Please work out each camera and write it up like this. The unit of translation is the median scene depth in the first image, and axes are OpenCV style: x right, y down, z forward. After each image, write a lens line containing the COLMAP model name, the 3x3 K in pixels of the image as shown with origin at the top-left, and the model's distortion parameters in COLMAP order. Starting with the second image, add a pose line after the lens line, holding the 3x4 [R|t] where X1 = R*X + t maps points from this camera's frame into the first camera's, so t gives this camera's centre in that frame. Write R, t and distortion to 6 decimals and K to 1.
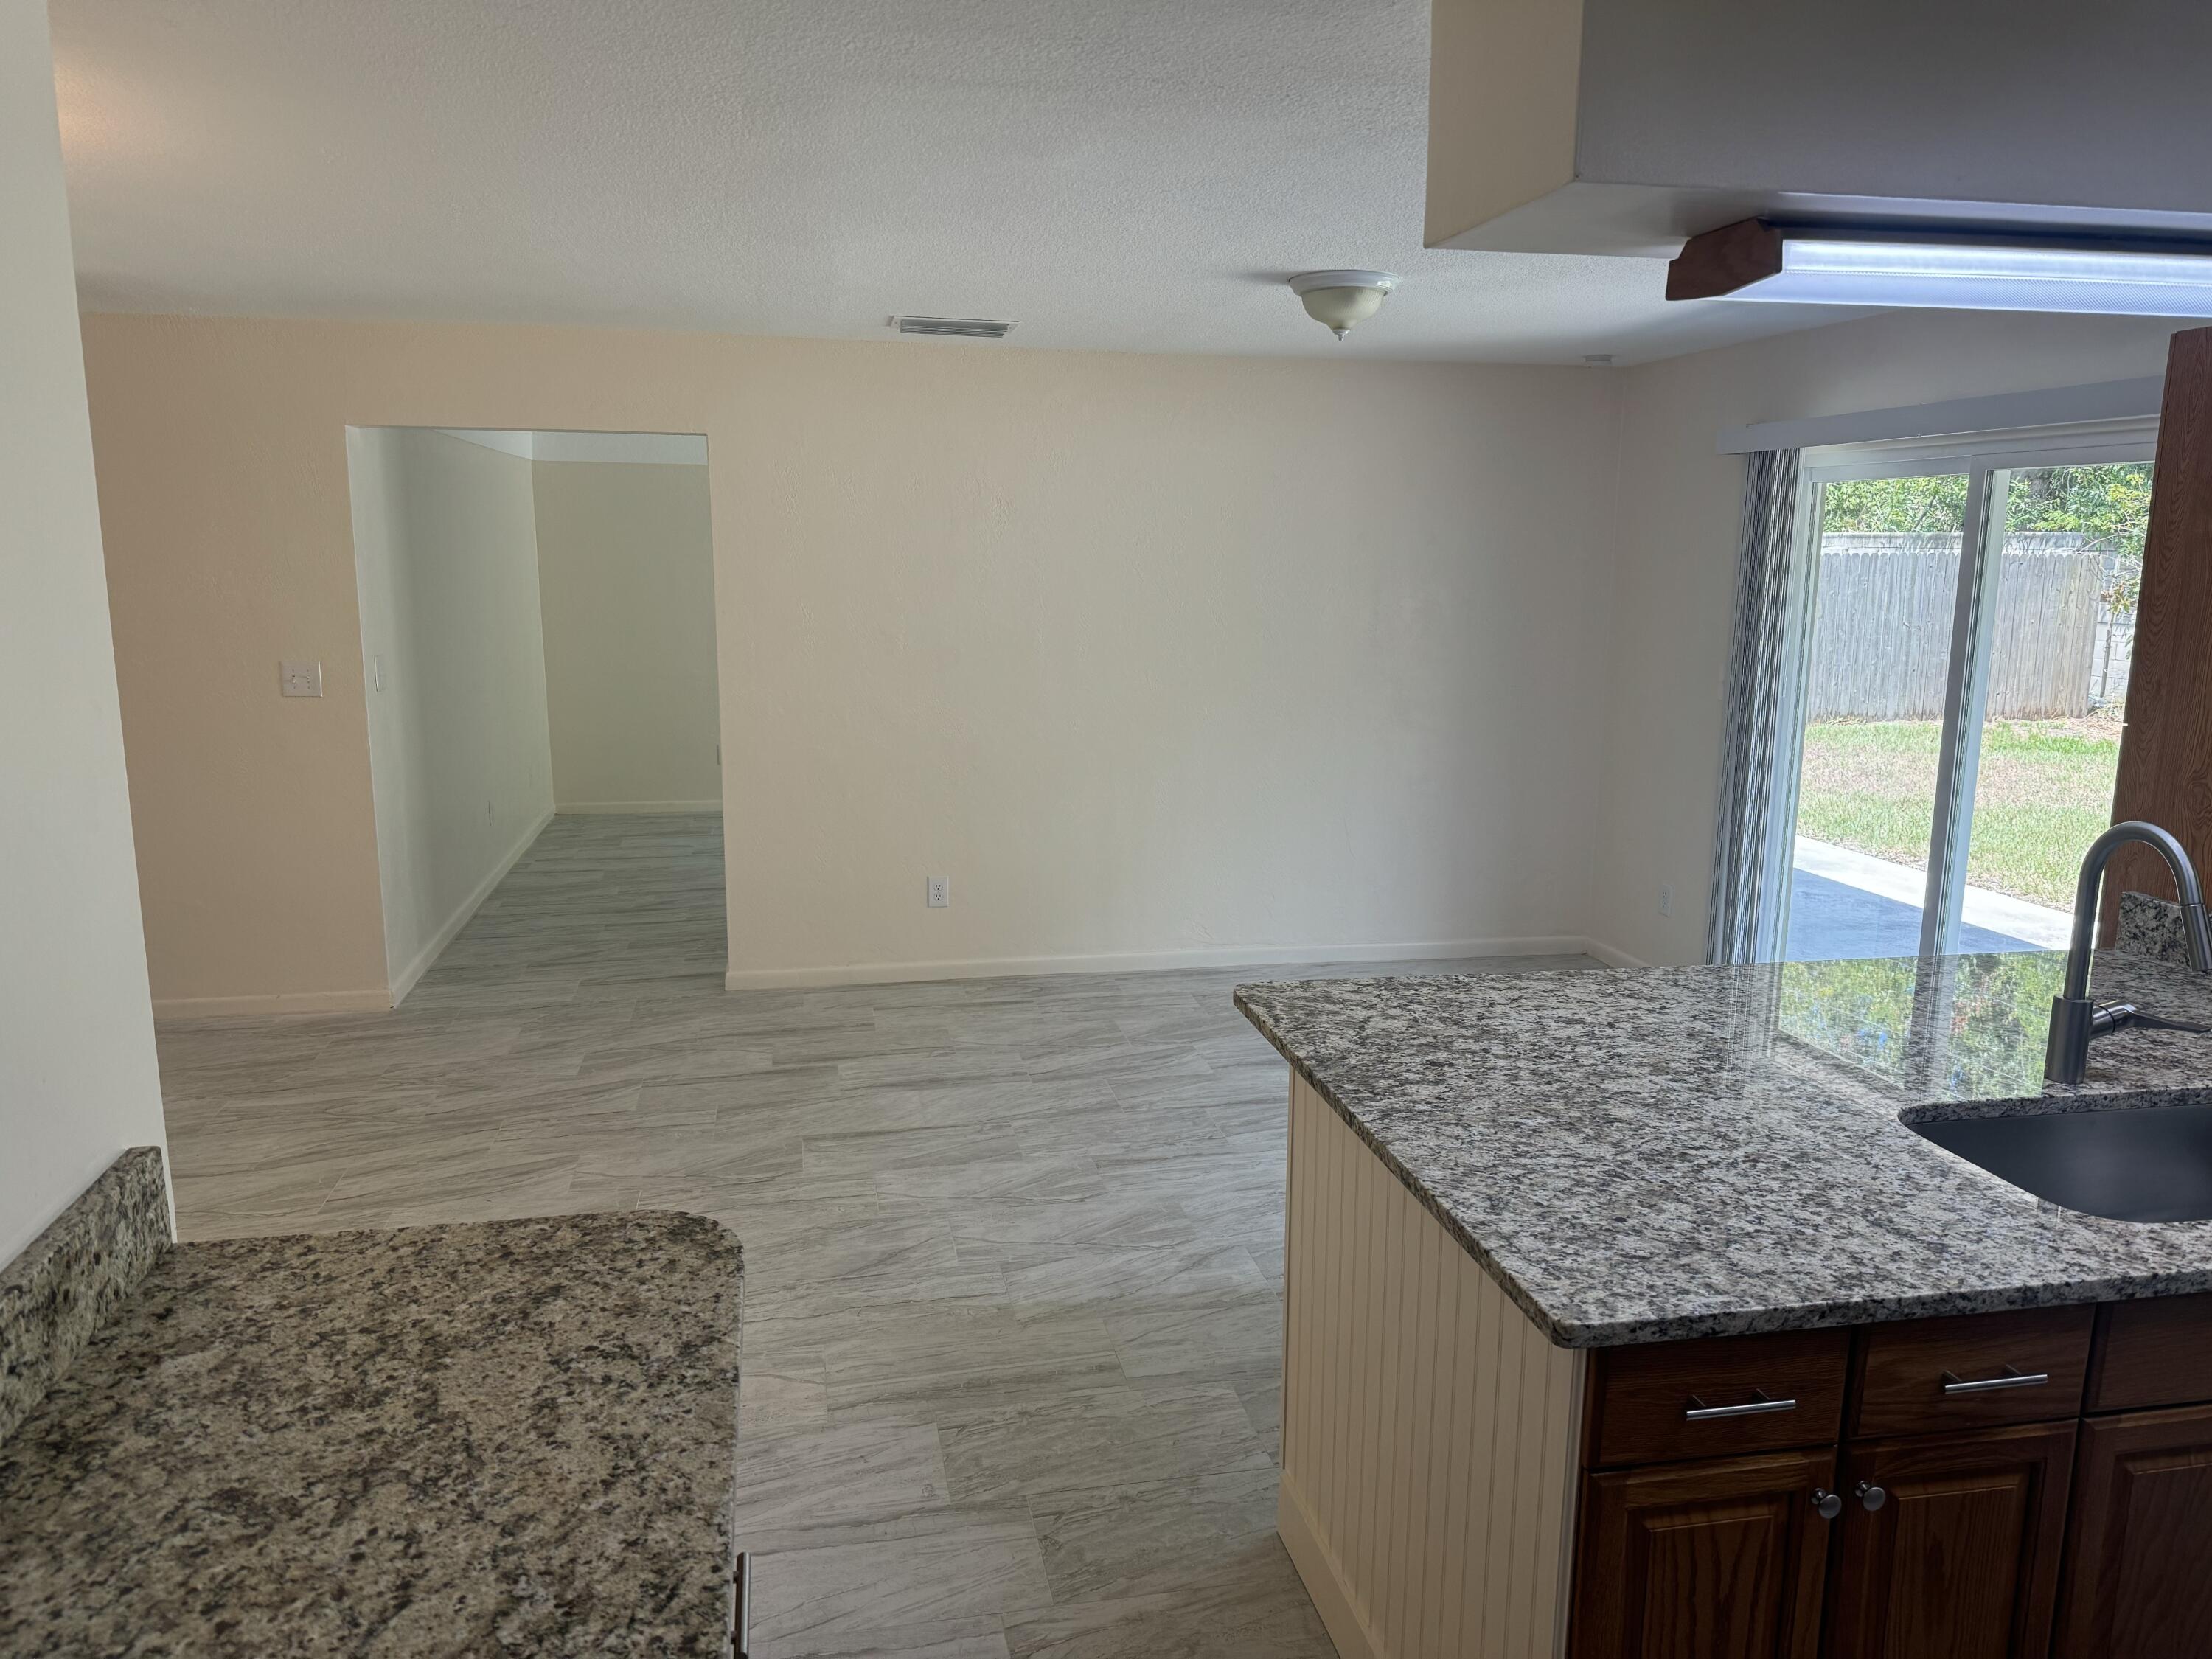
lens RADIAL K [[1558.7, 0, 1048.2], [0, 1558.7, 781.4], [0, 0, 1]] dist [0.035168, -0.035297]
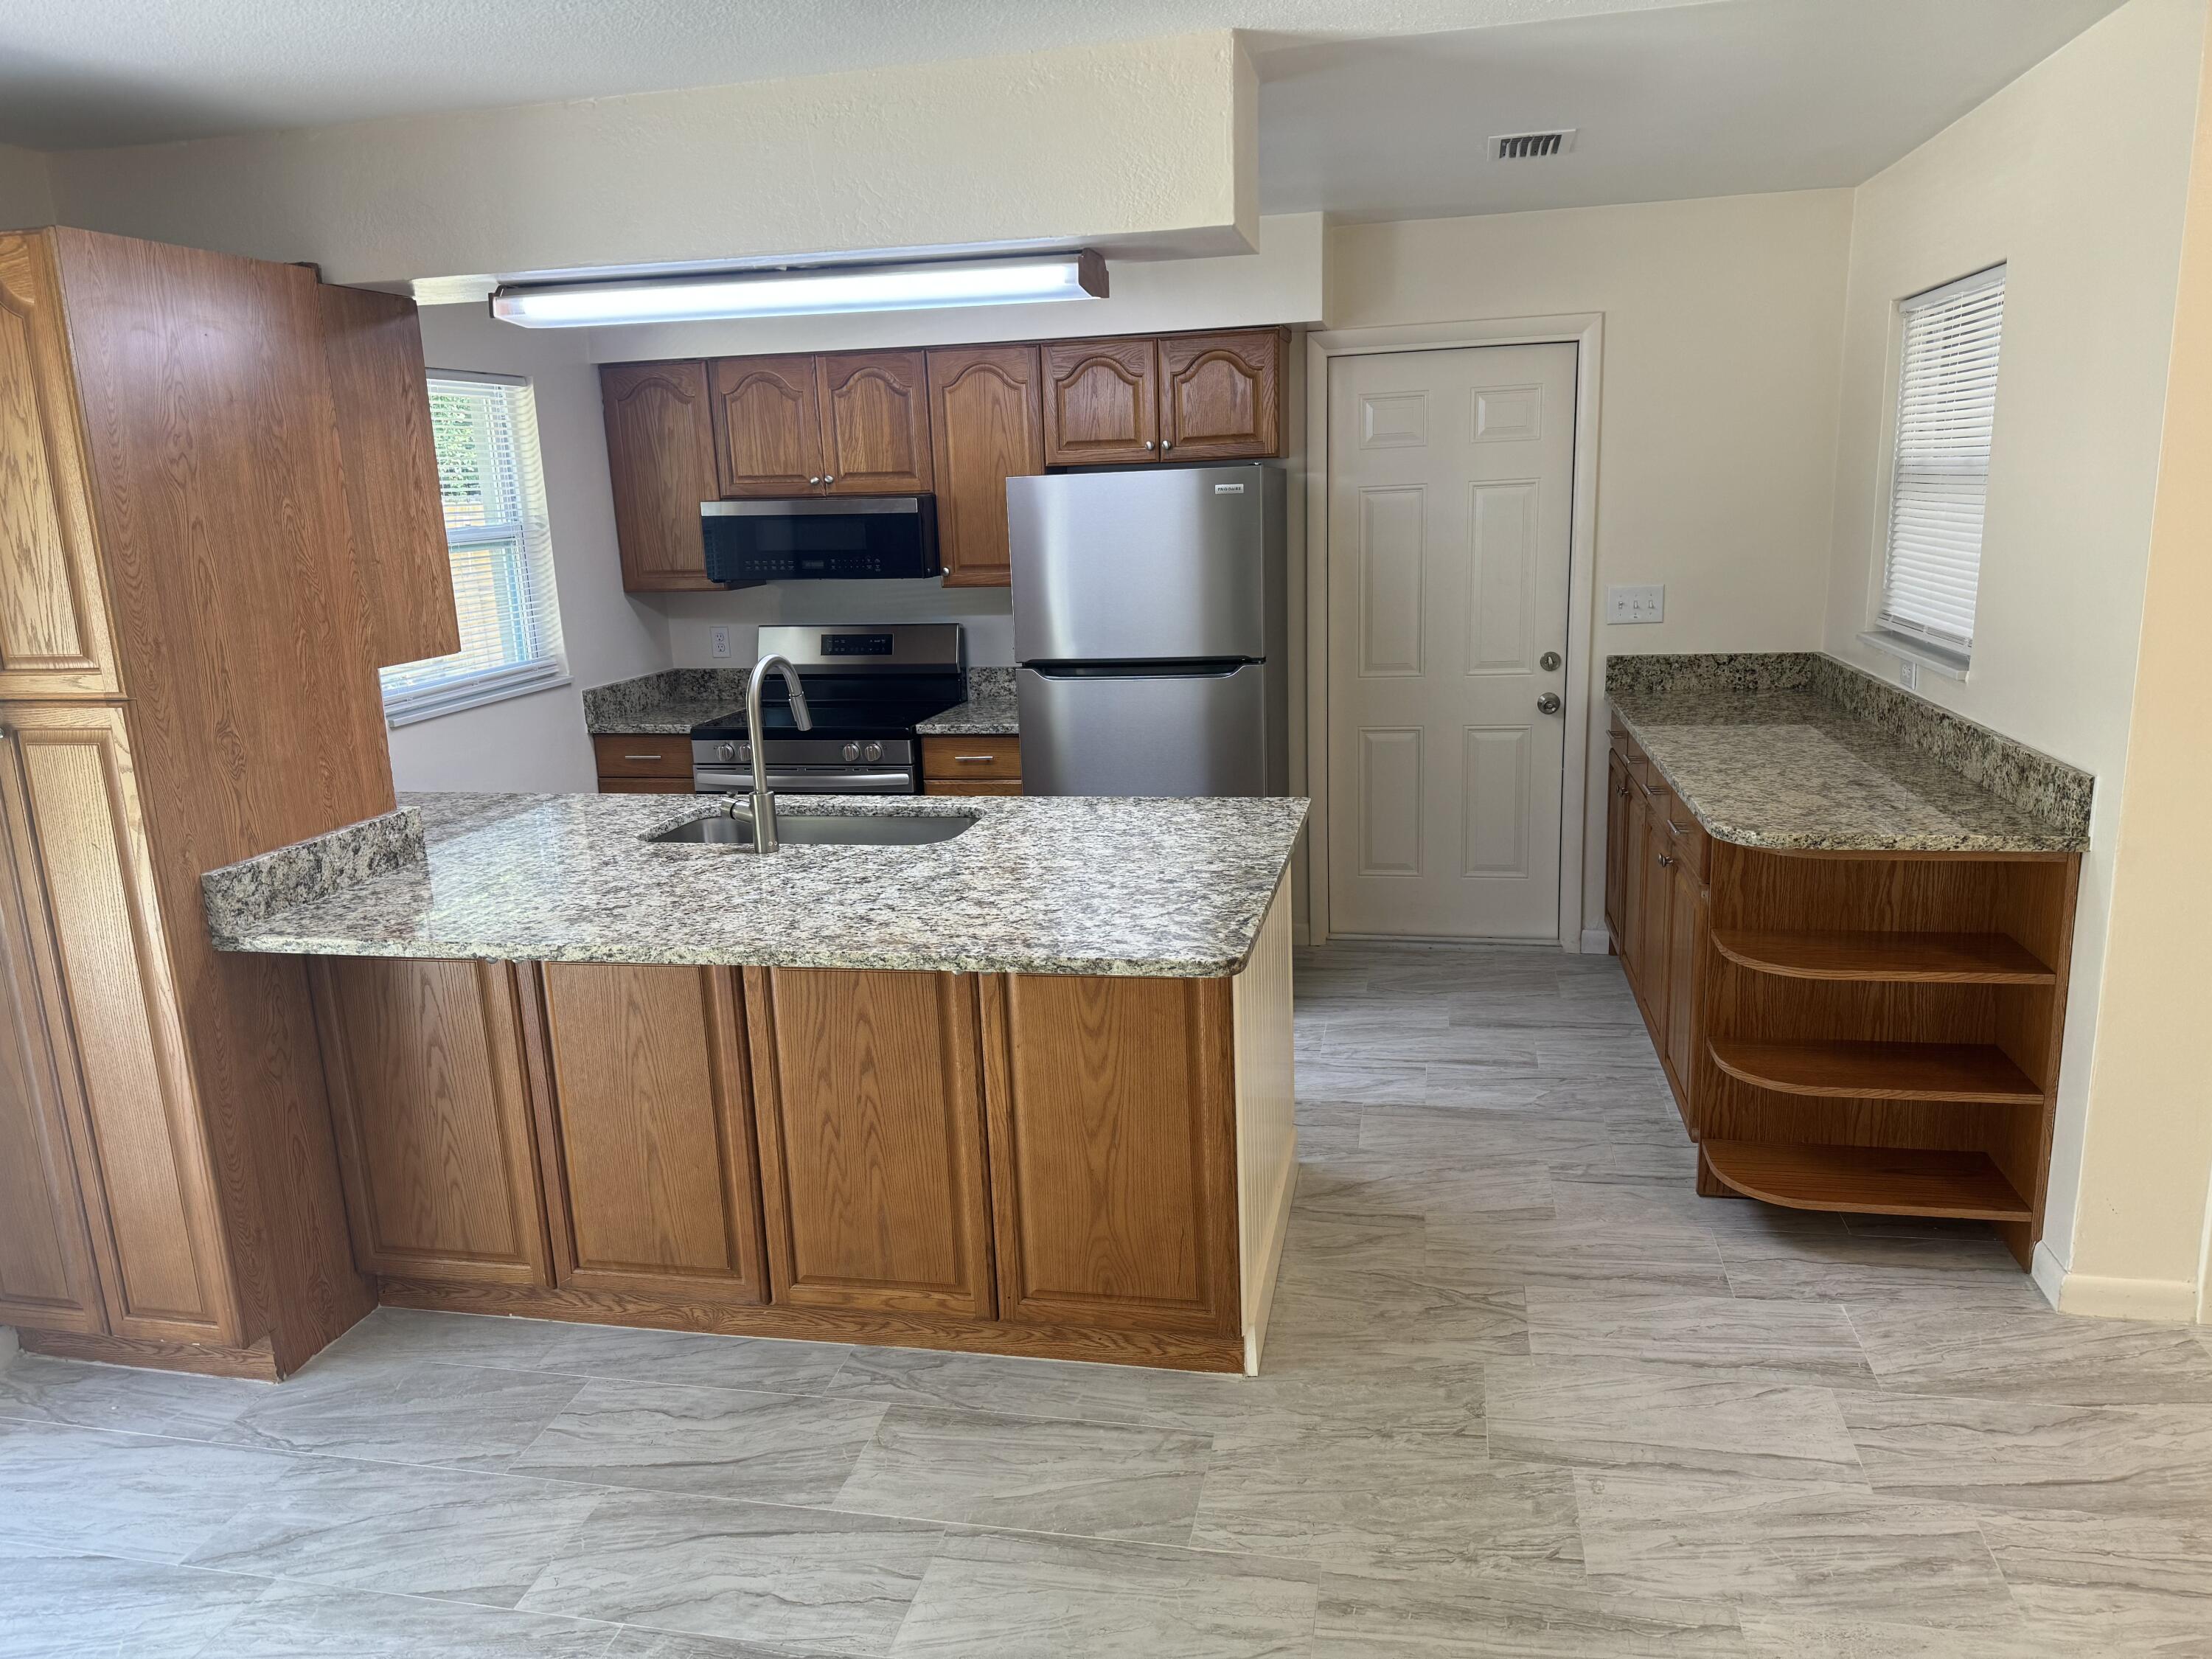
lens RADIAL K [[1558.7, 0, 1117.1], [0, 1558.7, 822.3], [0, 0, 1]] dist [0.035168, -0.035297]
pose [[-0.935348, -0.055286, 0.349381, -0.144909], [0.078698, 0.930431, 0.357918, -0.312377], [-0.344863, 0.362274, -0.865926, 2.084018]]
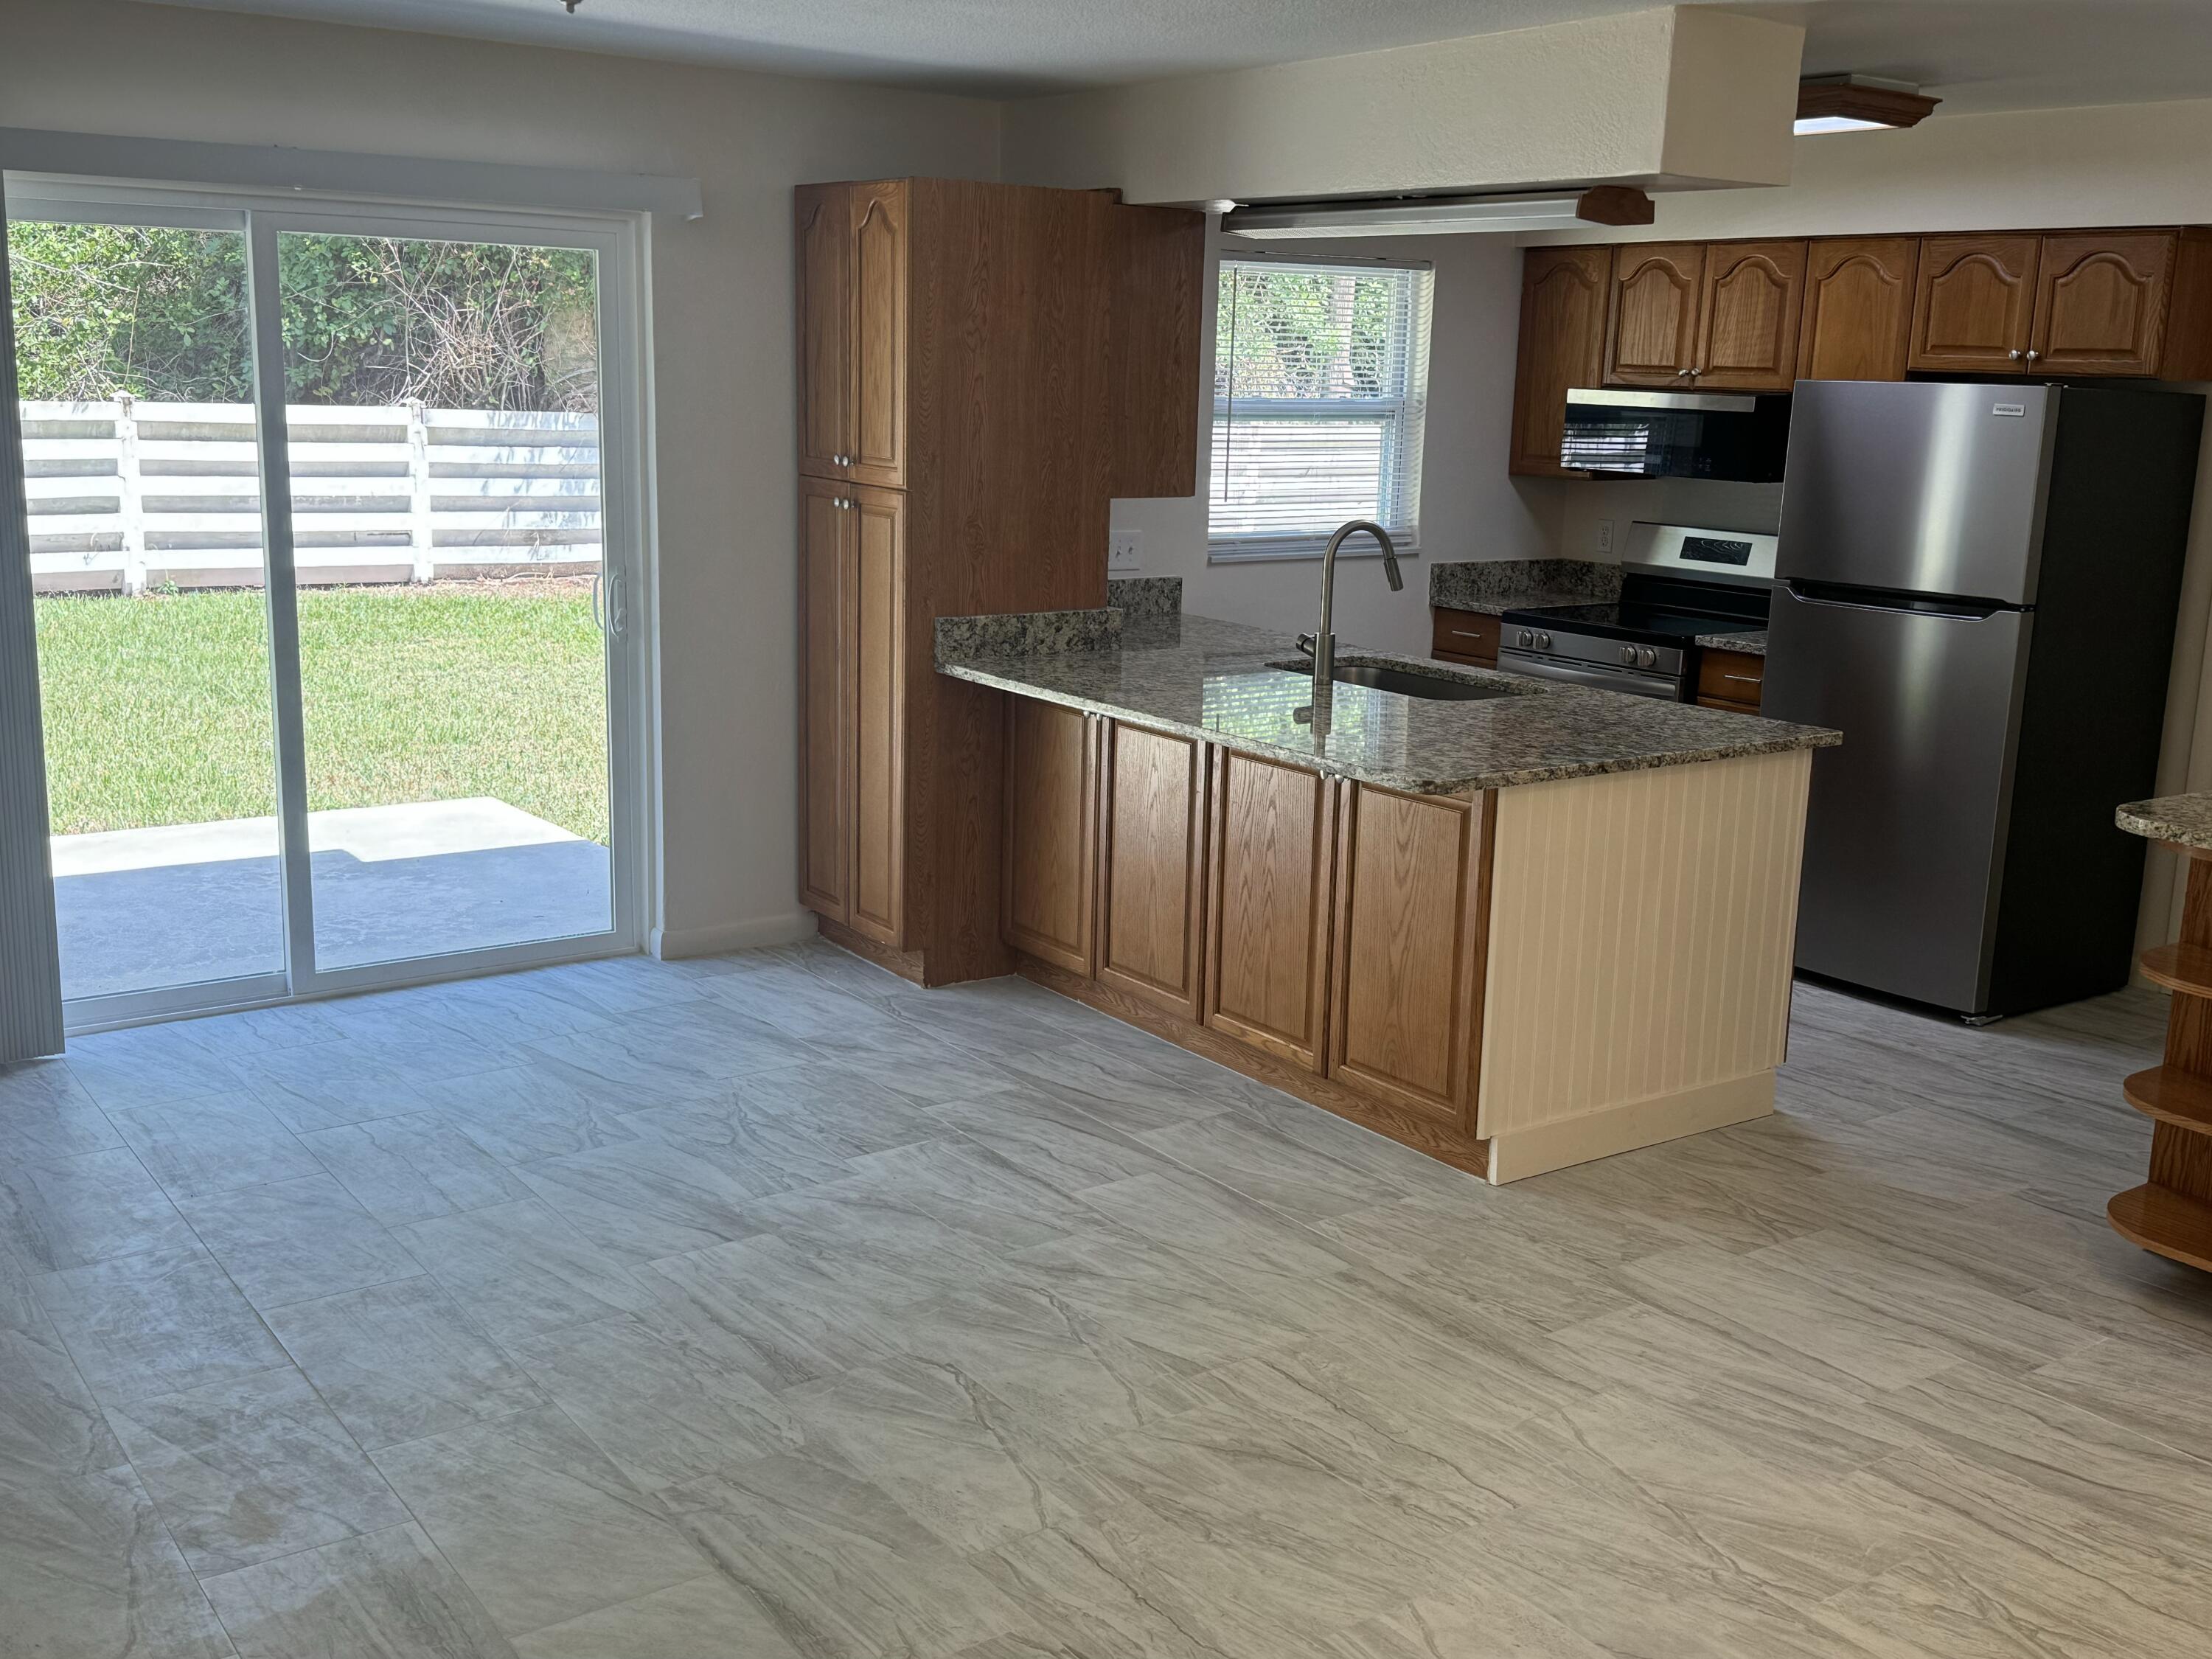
lens RADIAL K [[2253.8, 0, 1149.4], [0, 2253.8, 797.0], [0, 0, 1]] dist [0.105557, 0.000000]
pose [[-0.455547, -0.198239, 0.867858, -1.371393], [0.102578, 0.956707, 0.272378, -0.367044], [-0.884282, 0.213104, -0.415490, 2.171669]]
